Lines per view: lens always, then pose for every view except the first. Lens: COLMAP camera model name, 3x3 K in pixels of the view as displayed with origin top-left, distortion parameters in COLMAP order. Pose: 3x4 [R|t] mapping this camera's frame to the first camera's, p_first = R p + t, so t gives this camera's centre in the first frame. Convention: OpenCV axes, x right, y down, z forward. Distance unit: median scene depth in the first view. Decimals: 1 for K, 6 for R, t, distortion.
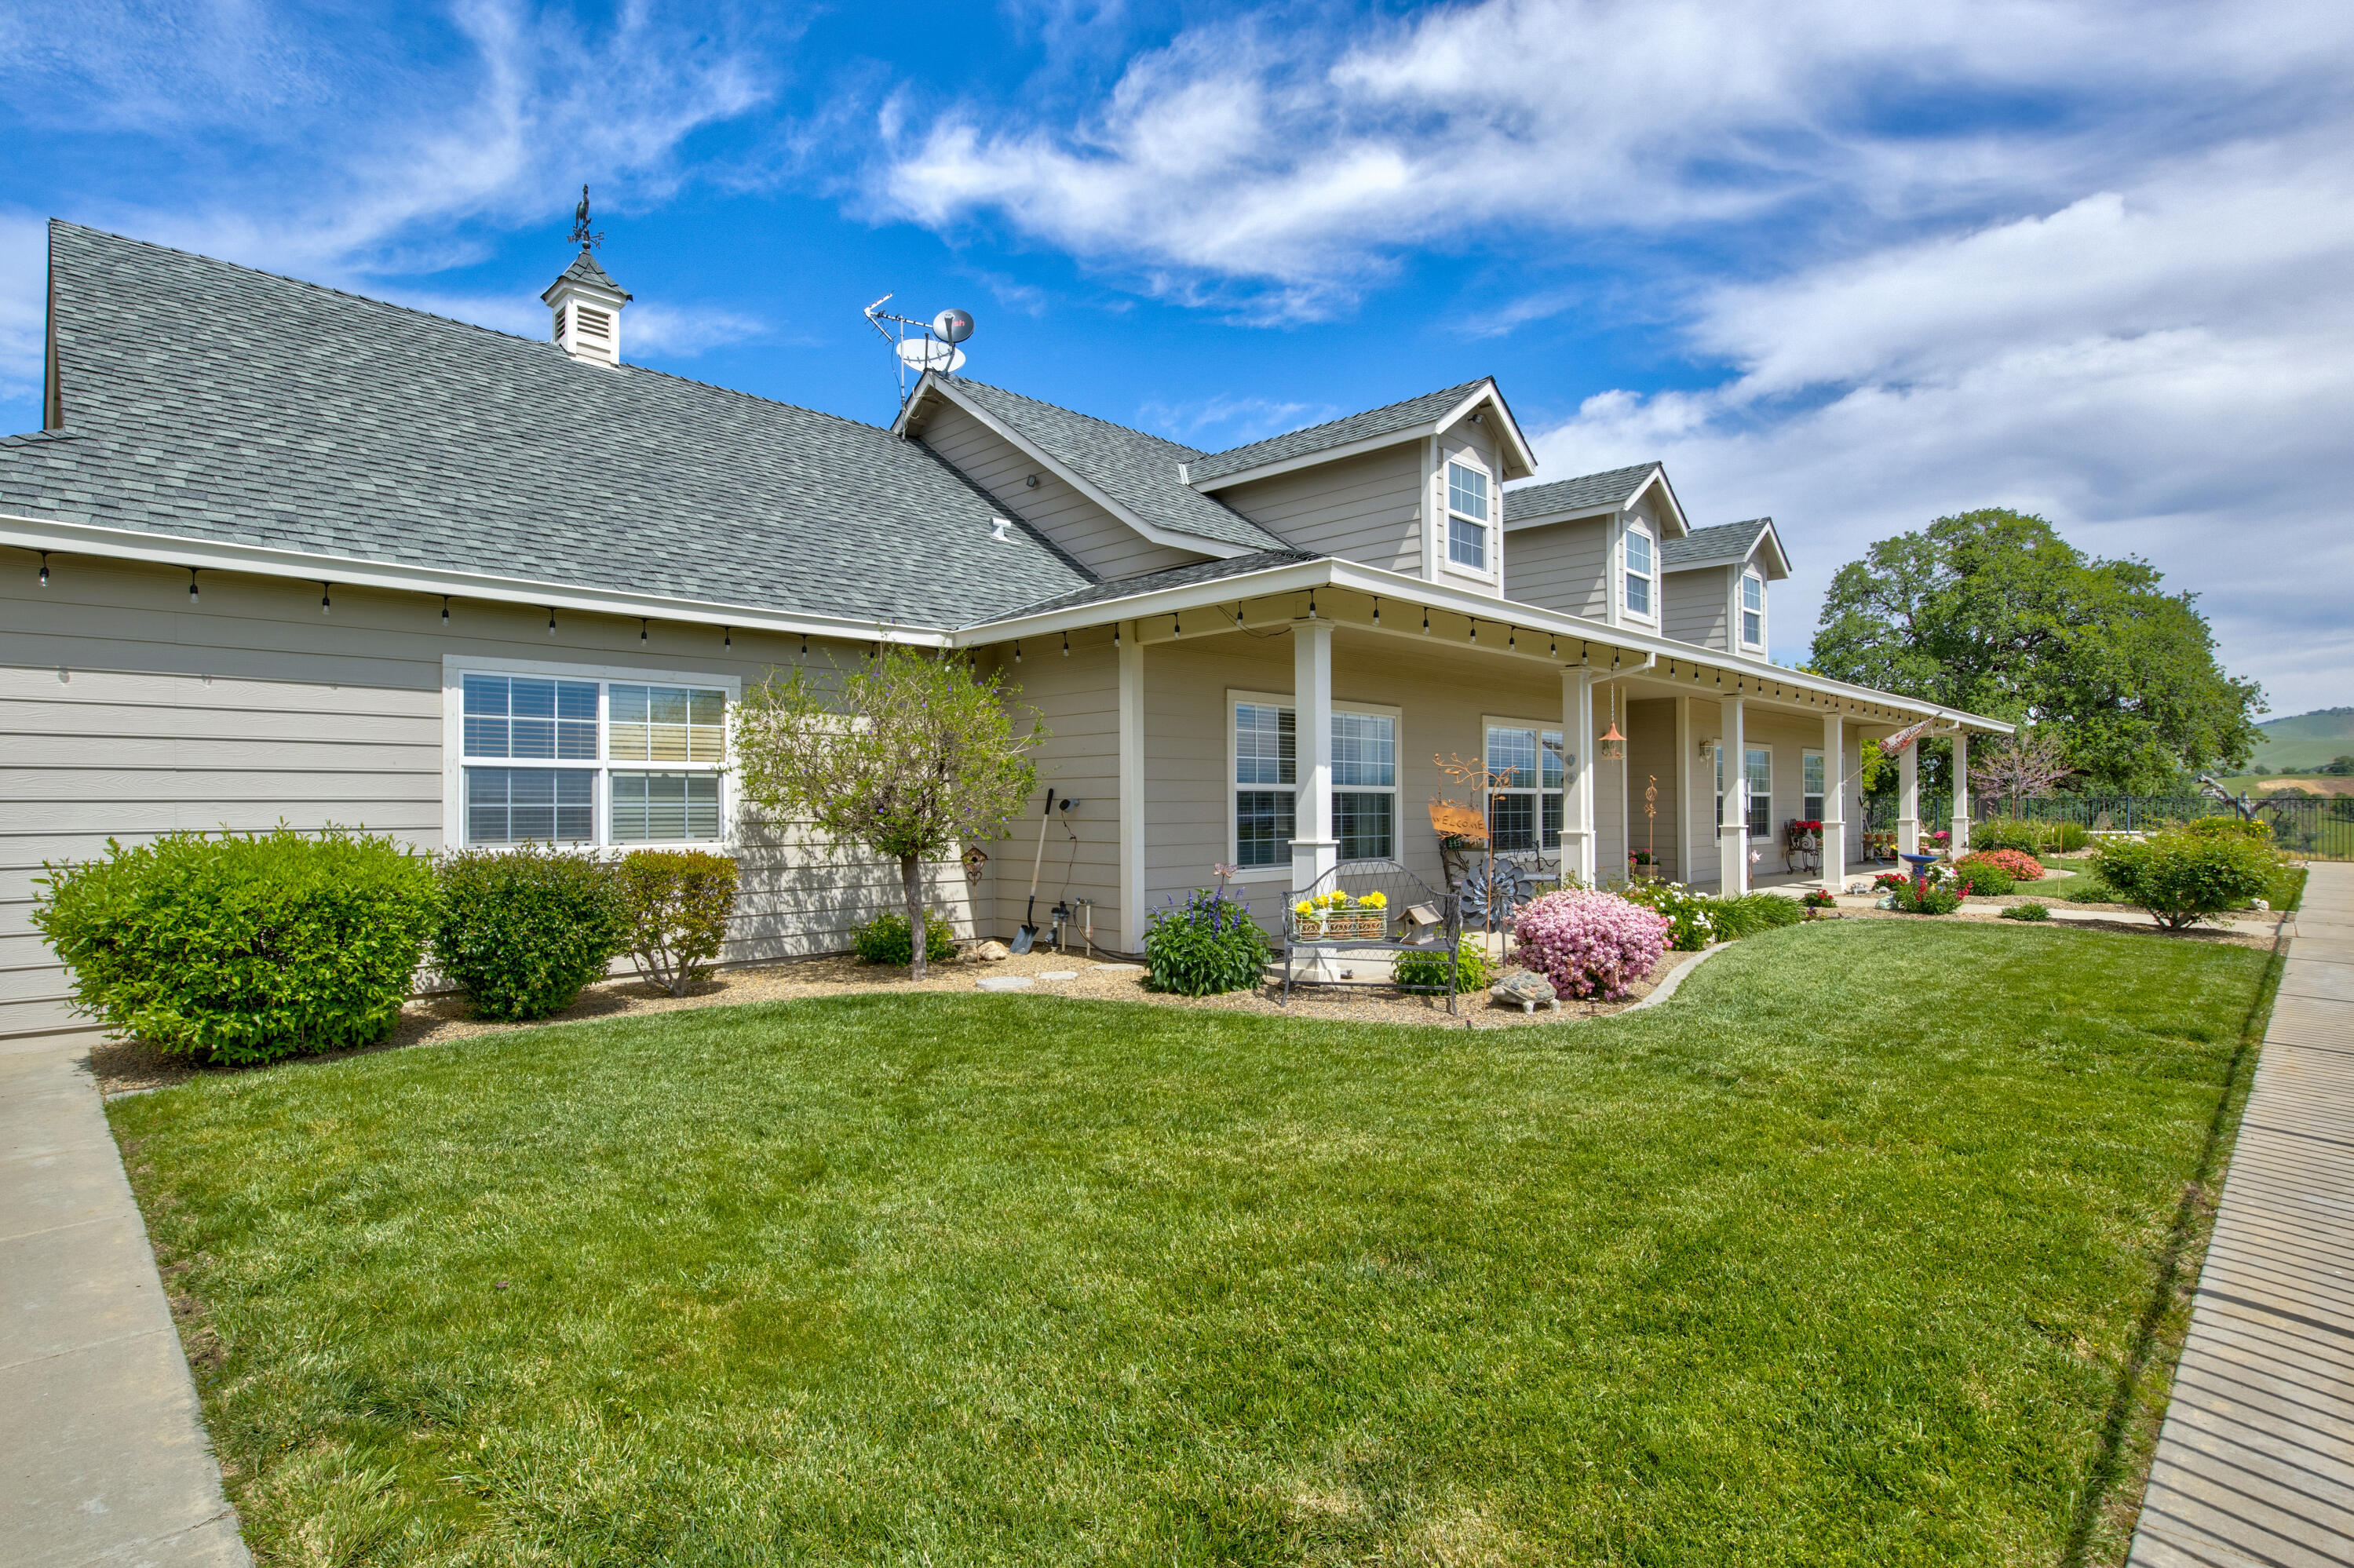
lens RADIAL K [[1125.1, 0, 1177.0], [0, 1125.1, 784.0], [0, 0, 1]] dist [-0.001622, -0.000475]
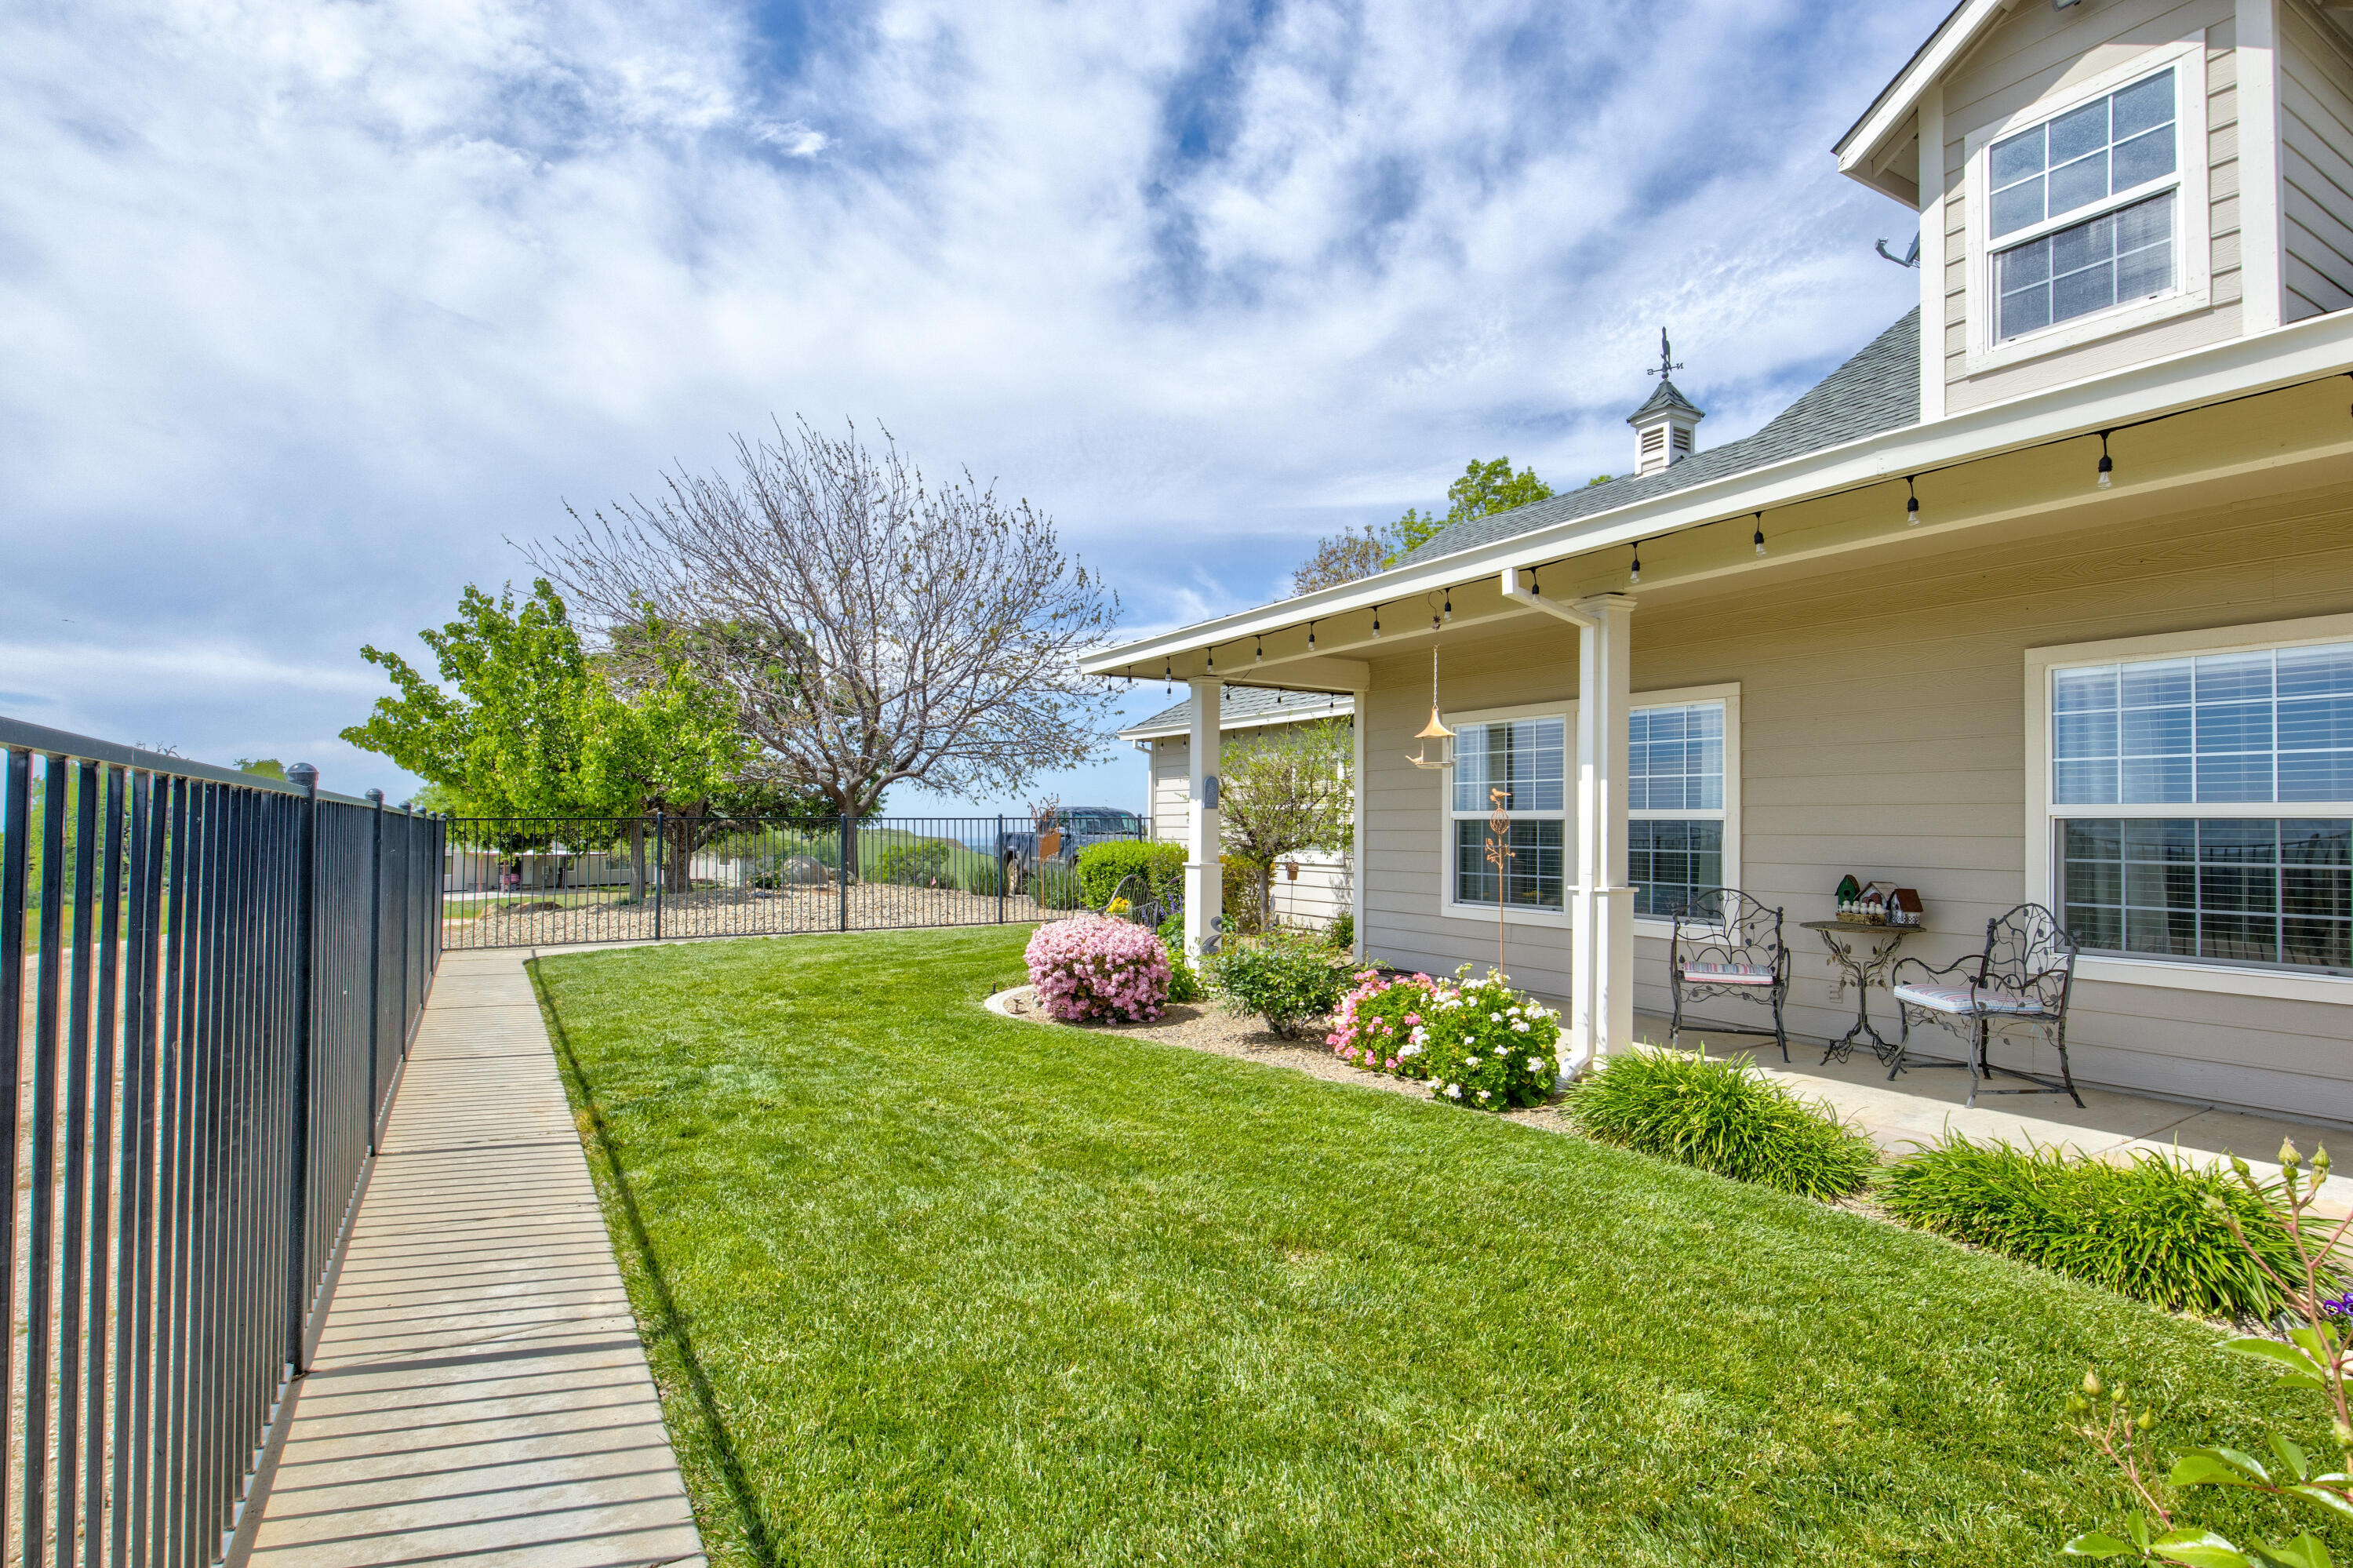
lens RADIAL K [[1168.8, 0, 1183.6], [0, 1168.8, 801.9], [0, 0, 1]] dist [0.035263, 0.000191]
pose [[-0.226113, -0.023839, -0.973809, 0.922341], [-0.016792, 0.999647, -0.020572, 0.014784], [0.973956, 0.011700, -0.226434, 0.878157]]
